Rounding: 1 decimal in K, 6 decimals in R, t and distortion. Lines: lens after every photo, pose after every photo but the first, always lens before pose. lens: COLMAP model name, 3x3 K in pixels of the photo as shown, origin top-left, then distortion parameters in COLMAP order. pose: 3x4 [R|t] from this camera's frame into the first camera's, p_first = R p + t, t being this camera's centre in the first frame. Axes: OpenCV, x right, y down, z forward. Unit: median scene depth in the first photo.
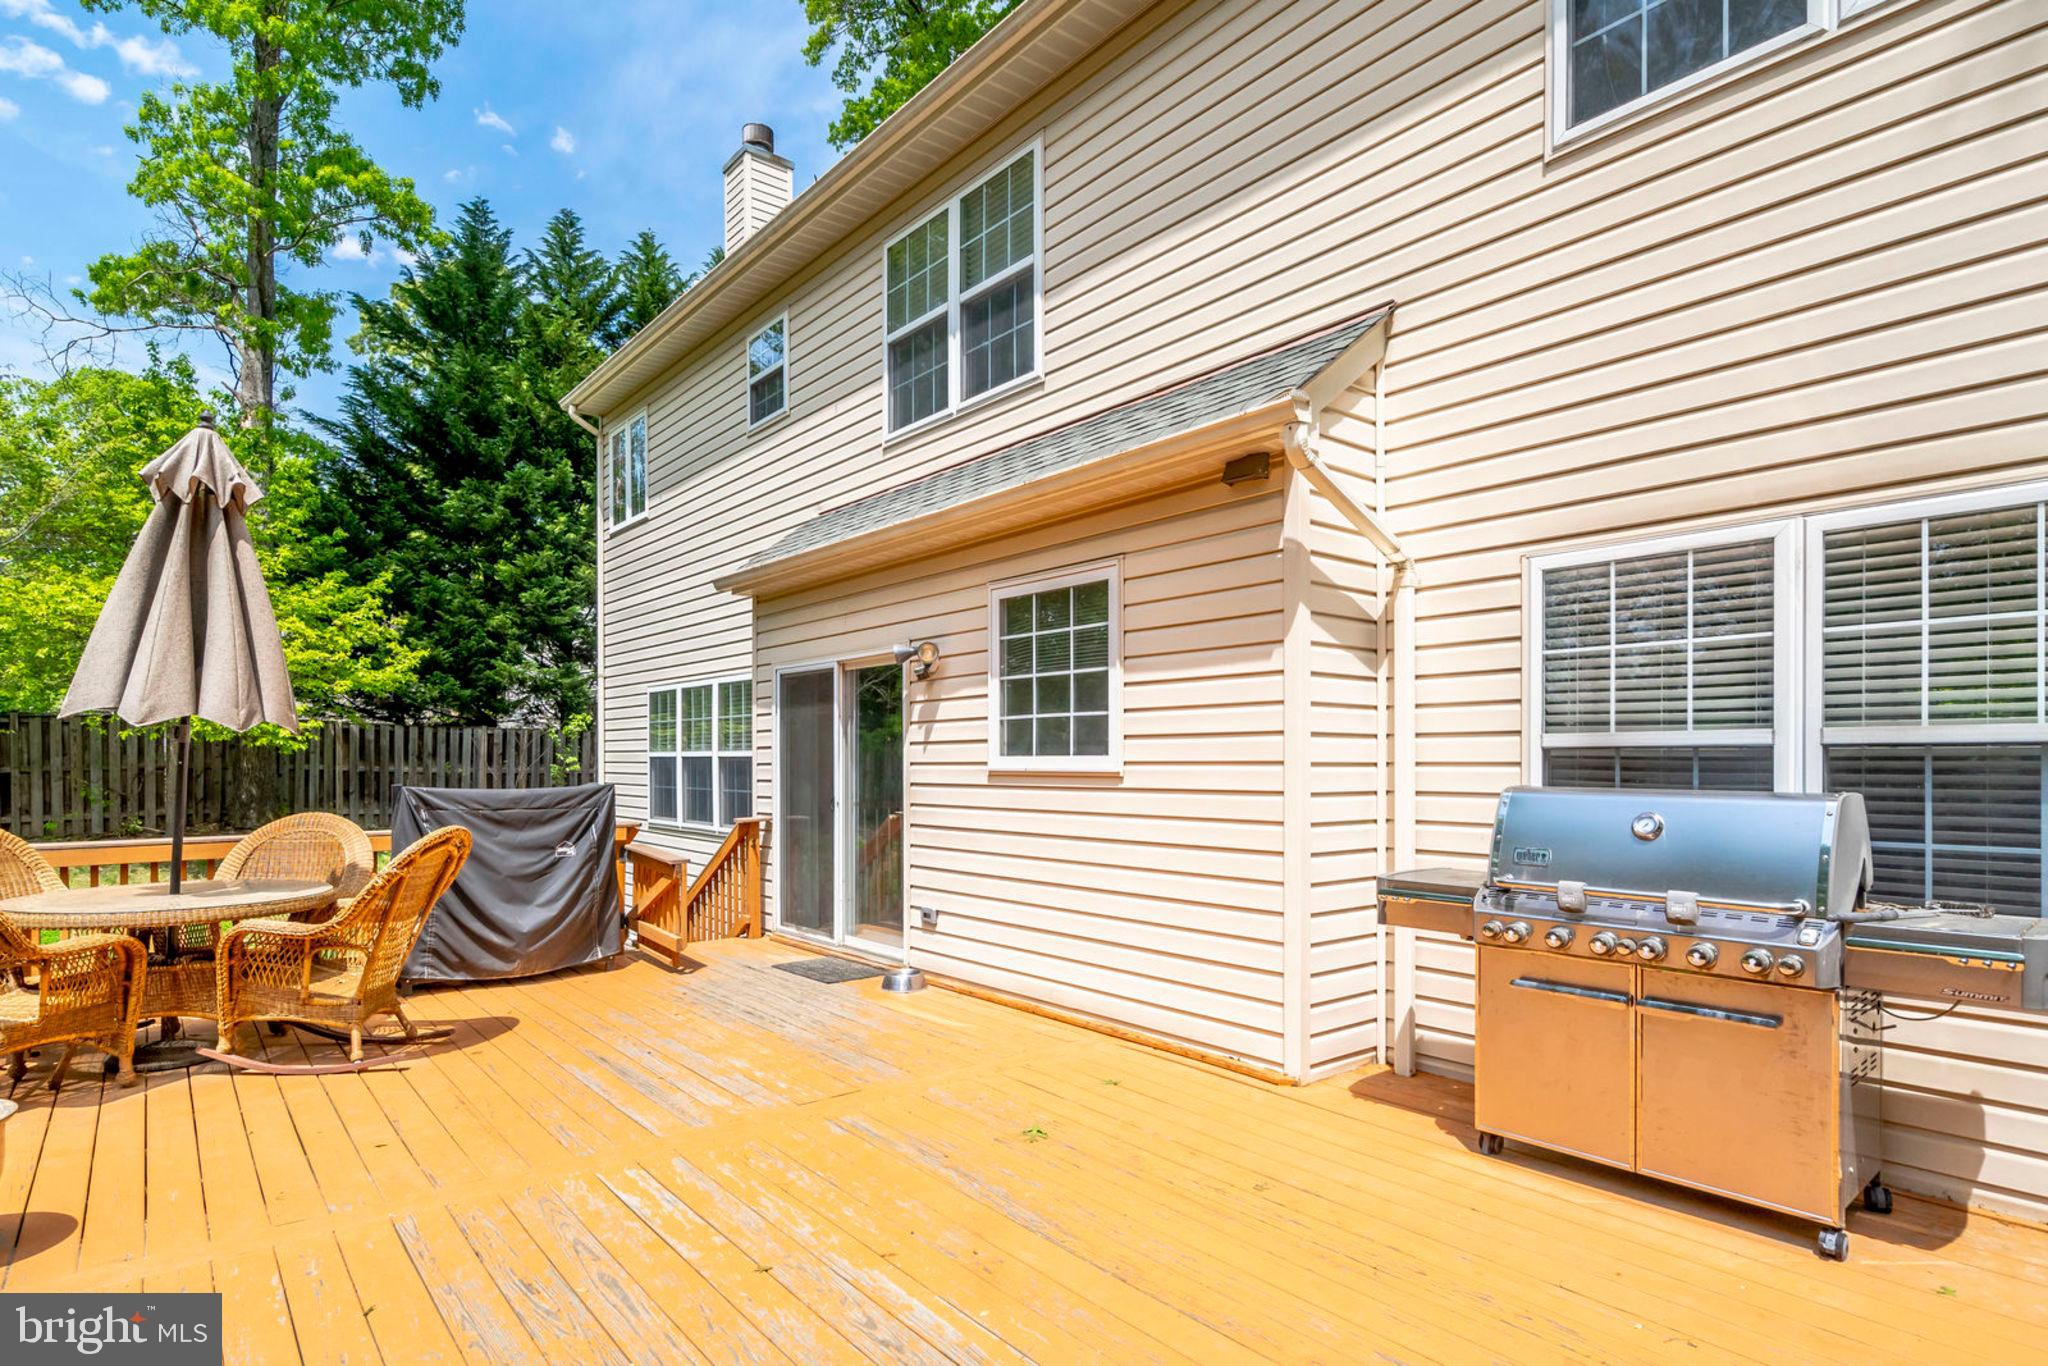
lens RADIAL K [[1072.0, 0, 991.8], [0, 1072.0, 737.3], [0, 0, 1]] dist [0.011332, 0.000033]
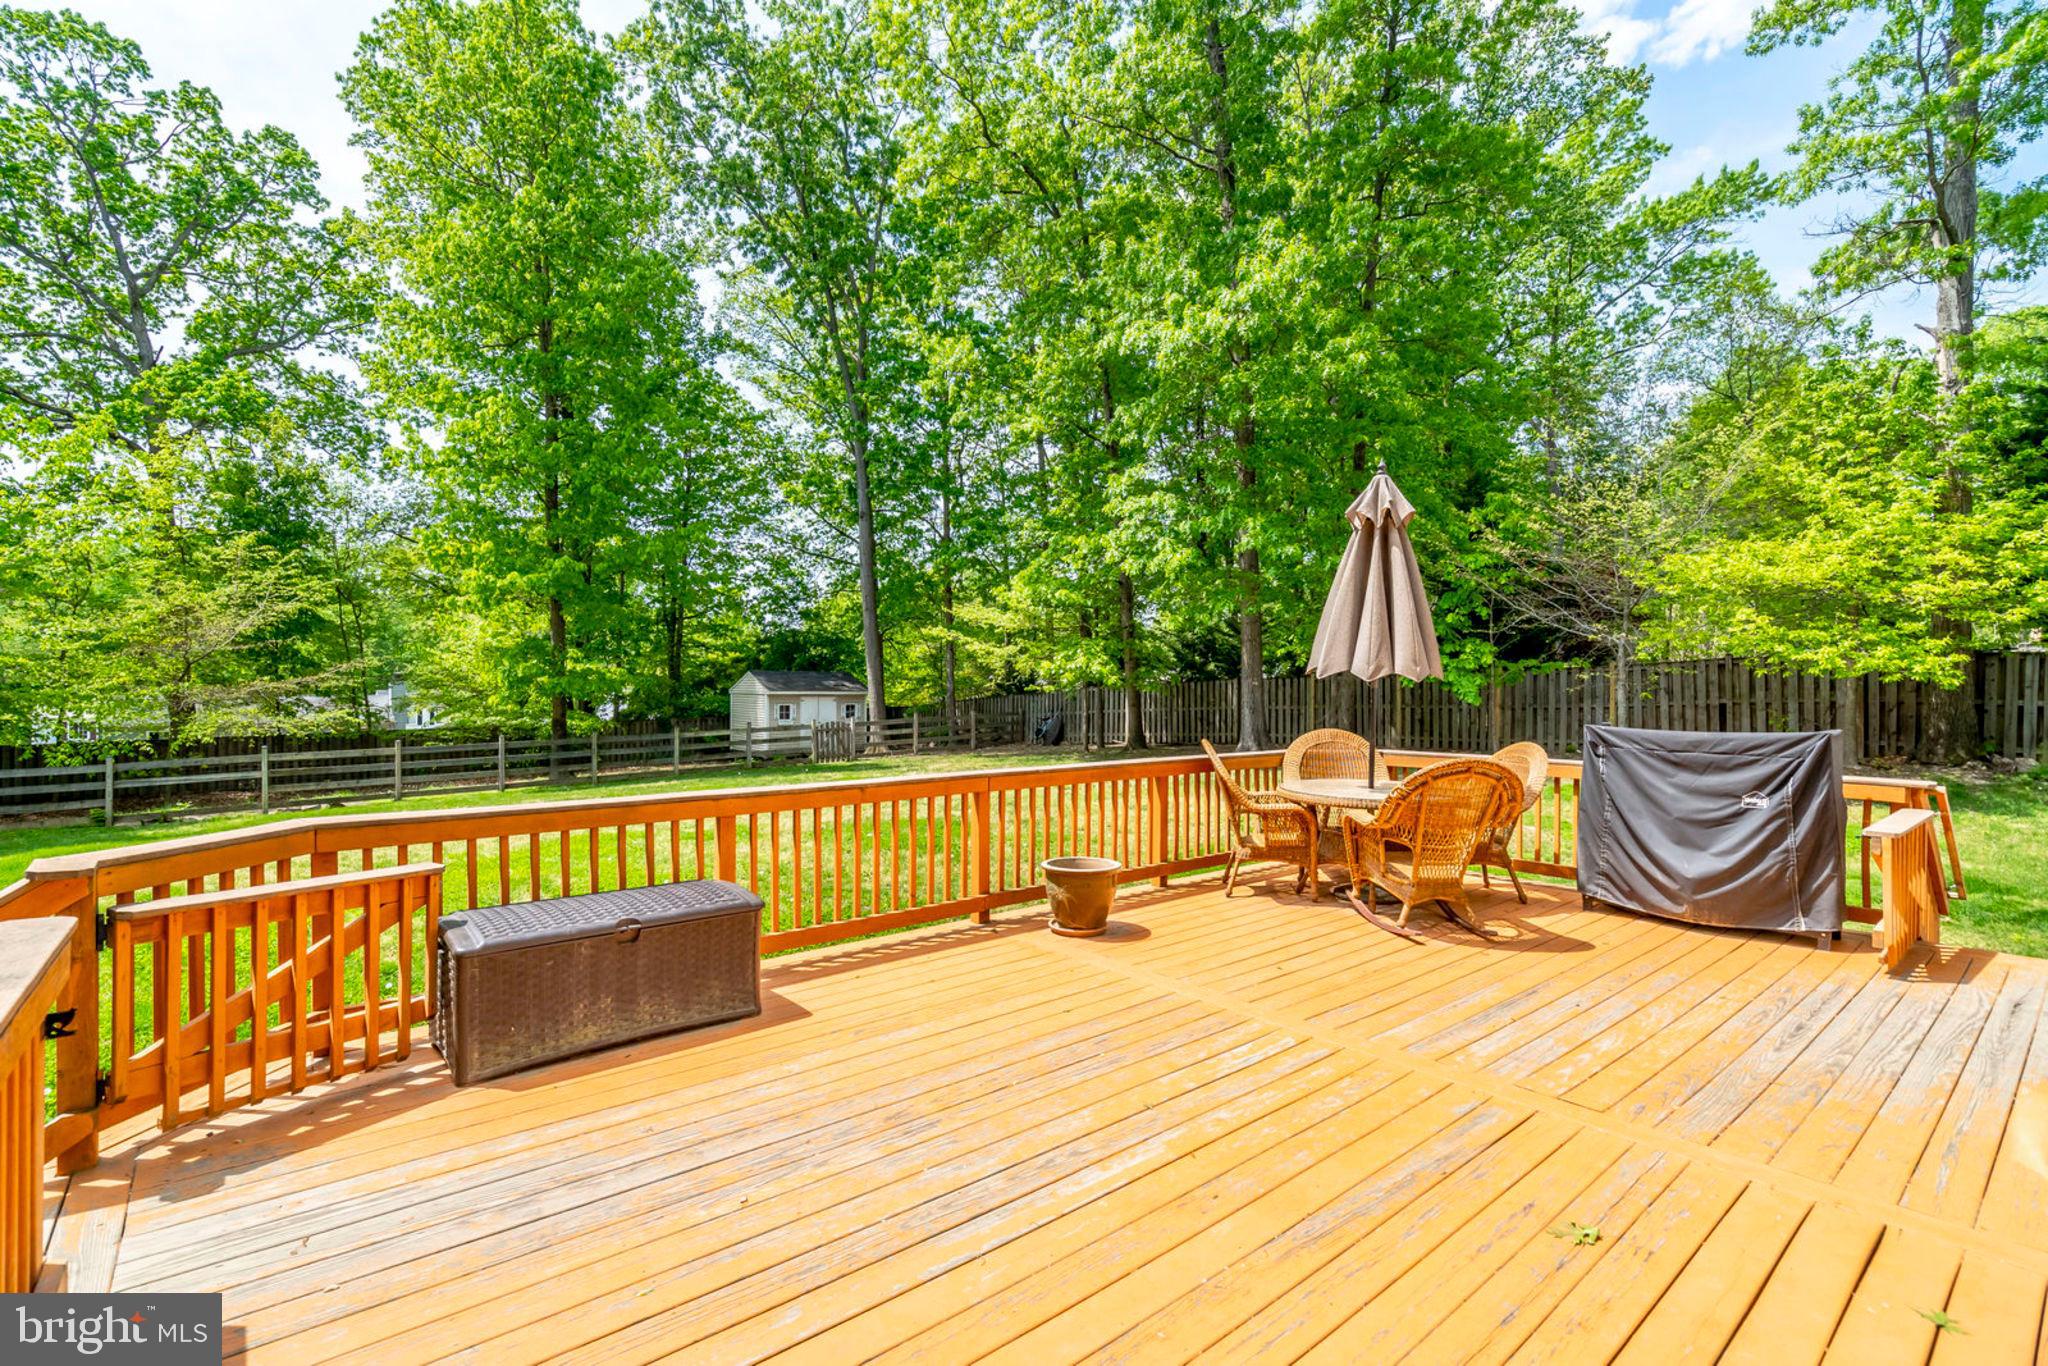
lens RADIAL K [[976.0, 0, 1071.8], [0, 976.0, 691.8], [0, 0, 1]] dist [0.002684, 0.000781]
pose [[0.015560, 0.003568, -0.999873, 0.526115], [0.019775, 0.999797, 0.003875, -0.003959], [0.999683, -0.019833, 0.015486, 0.496872]]
